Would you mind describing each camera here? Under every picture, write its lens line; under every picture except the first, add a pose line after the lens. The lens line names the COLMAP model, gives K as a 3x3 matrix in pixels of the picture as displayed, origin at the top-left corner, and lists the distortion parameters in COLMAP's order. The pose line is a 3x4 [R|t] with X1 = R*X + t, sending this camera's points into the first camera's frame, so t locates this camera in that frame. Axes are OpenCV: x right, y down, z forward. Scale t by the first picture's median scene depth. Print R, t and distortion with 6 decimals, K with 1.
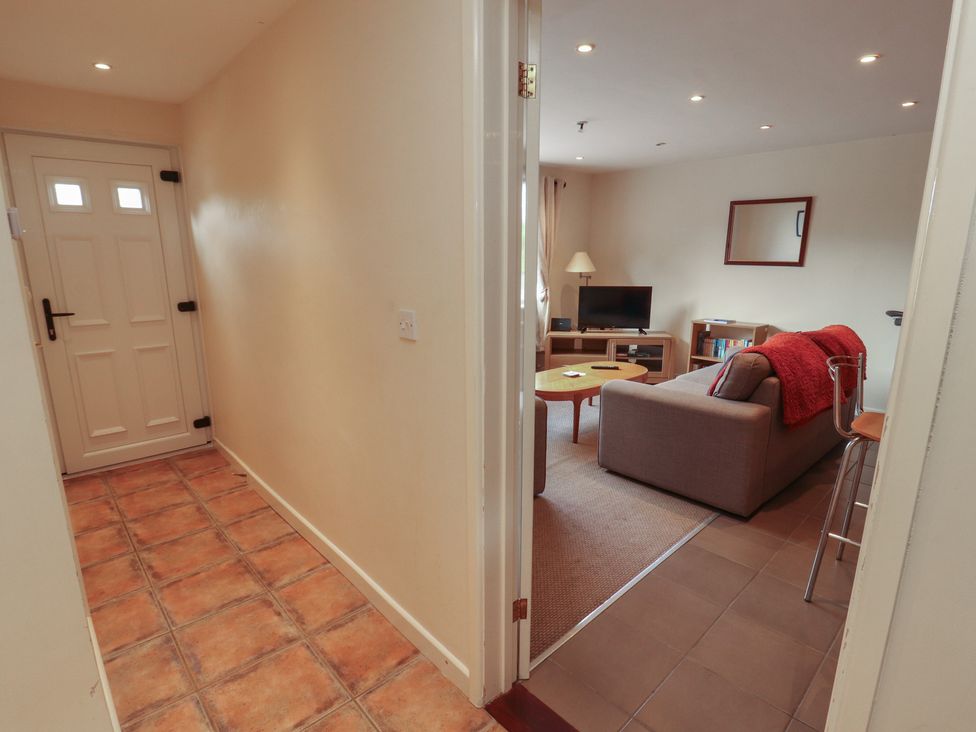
lens RADIAL K [[521.9, 0, 478.6], [0, 521.9, 372.0], [0, 0, 1]] dist [-0.009477, -0.007719]
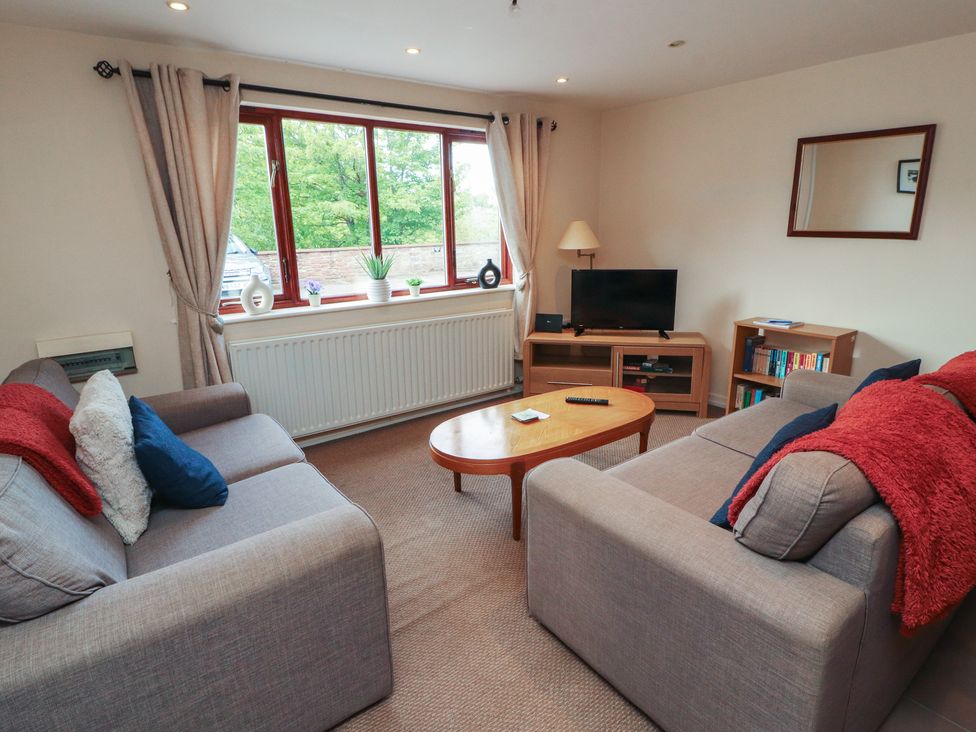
lens RADIAL K [[521.9, 0, 495.5], [0, 521.9, 346.2], [0, 0, 1]] dist [-0.009477, -0.007719]
pose [[0.995656, 0.007099, -0.092841, 0.158661], [-0.006335, 0.999944, 0.008520, -0.067916], [0.092896, -0.007895, 0.995644, 0.294565]]
